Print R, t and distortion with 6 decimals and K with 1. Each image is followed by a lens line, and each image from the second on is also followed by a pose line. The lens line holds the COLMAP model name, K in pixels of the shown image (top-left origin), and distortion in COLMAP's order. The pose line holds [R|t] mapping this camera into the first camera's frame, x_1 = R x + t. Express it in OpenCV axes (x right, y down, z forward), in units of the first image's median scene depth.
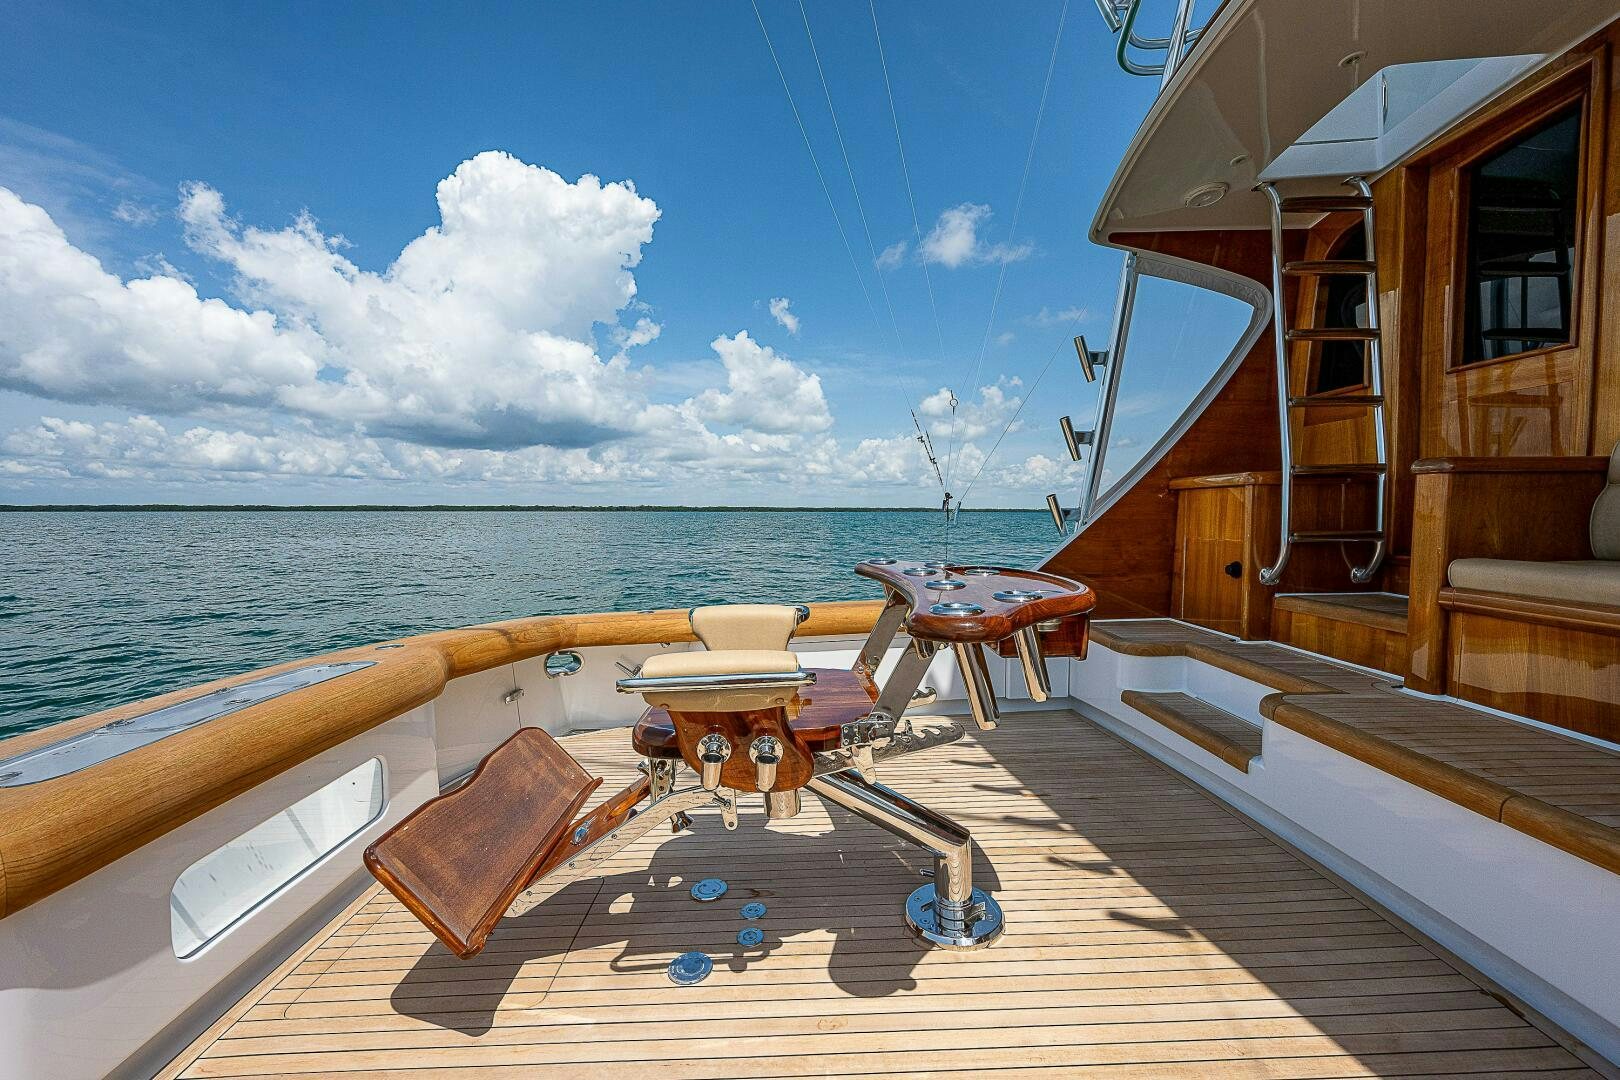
lens RADIAL K [[653.6, 0, 810.0], [0, 653.6, 540.0], [0, 0, 1]] dist [0.000394, 0.000223]
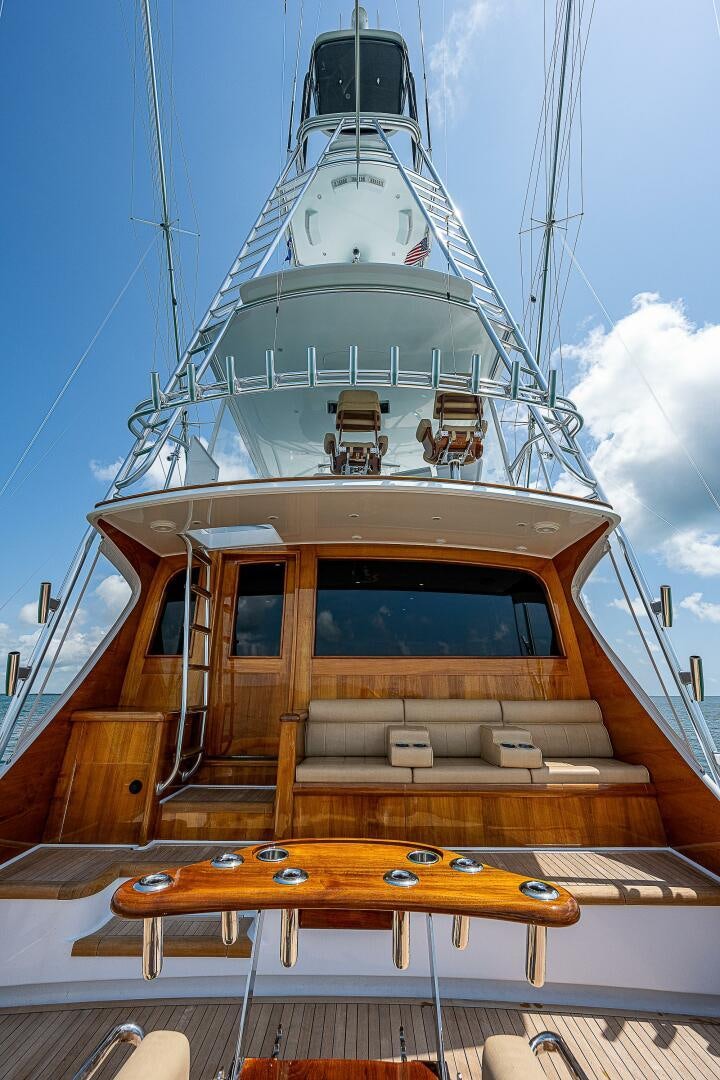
lens RADIAL K [[435.7, 0, 356.1], [0, 435.7, 518.7], [0, 0, 1]] dist [0.000394, 0.000223]
pose [[0.051861, 0.363024, 0.930335, -0.367469], [0.048203, 0.929593, -0.365421, -0.116074], [-0.997490, 0.063796, 0.030711, 0.446287]]
